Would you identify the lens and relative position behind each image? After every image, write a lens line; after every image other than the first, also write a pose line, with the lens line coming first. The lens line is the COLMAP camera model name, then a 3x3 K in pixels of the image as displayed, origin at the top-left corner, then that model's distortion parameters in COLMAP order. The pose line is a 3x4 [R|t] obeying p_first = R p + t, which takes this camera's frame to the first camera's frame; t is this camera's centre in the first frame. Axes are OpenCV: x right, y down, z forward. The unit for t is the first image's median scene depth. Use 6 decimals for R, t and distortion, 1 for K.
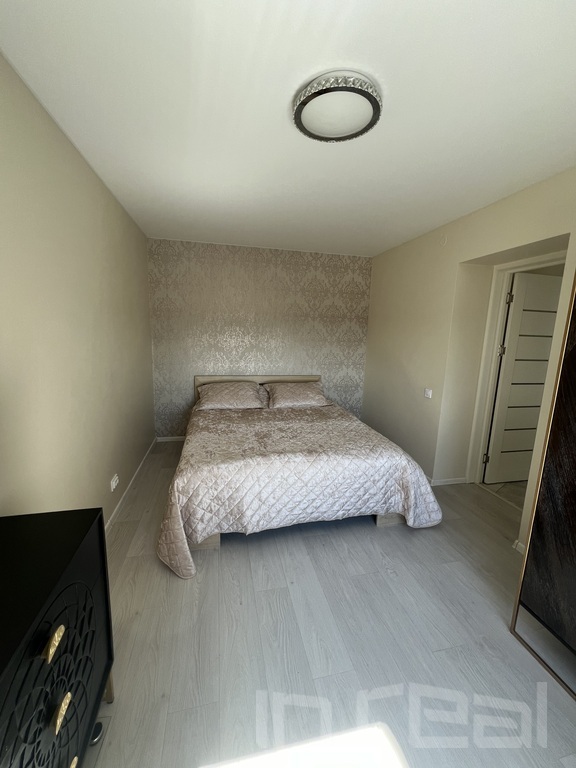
lens RADIAL K [[307.9, 0, 288.7], [0, 307.9, 382.4], [0, 0, 1]] dist [-0.001211, 0.000057]
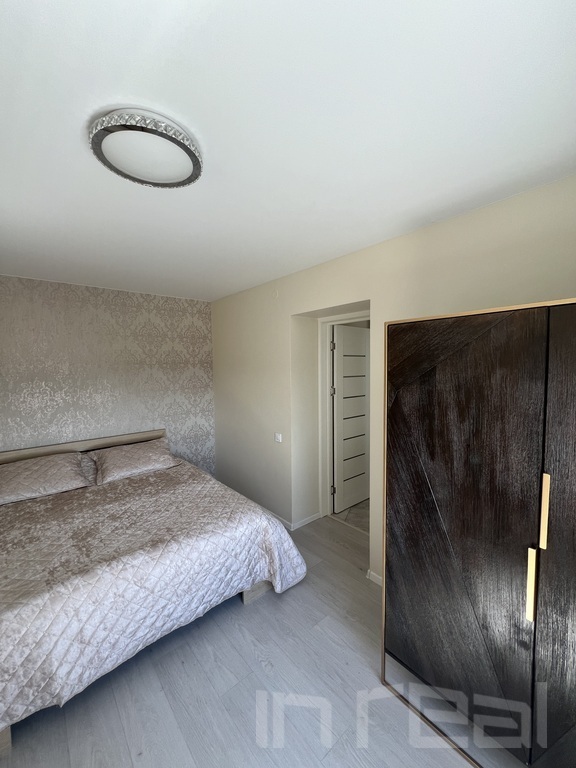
lens RADIAL K [[307.9, 0, 288.7], [0, 307.9, 382.4], [0, 0, 1]] dist [-0.001211, 0.000057]
pose [[0.884455, -0.067934, 0.461654, 0.035322], [0.116329, 0.990209, -0.077154, -0.081868], [-0.451893, 0.121943, 0.883698, 0.084424]]
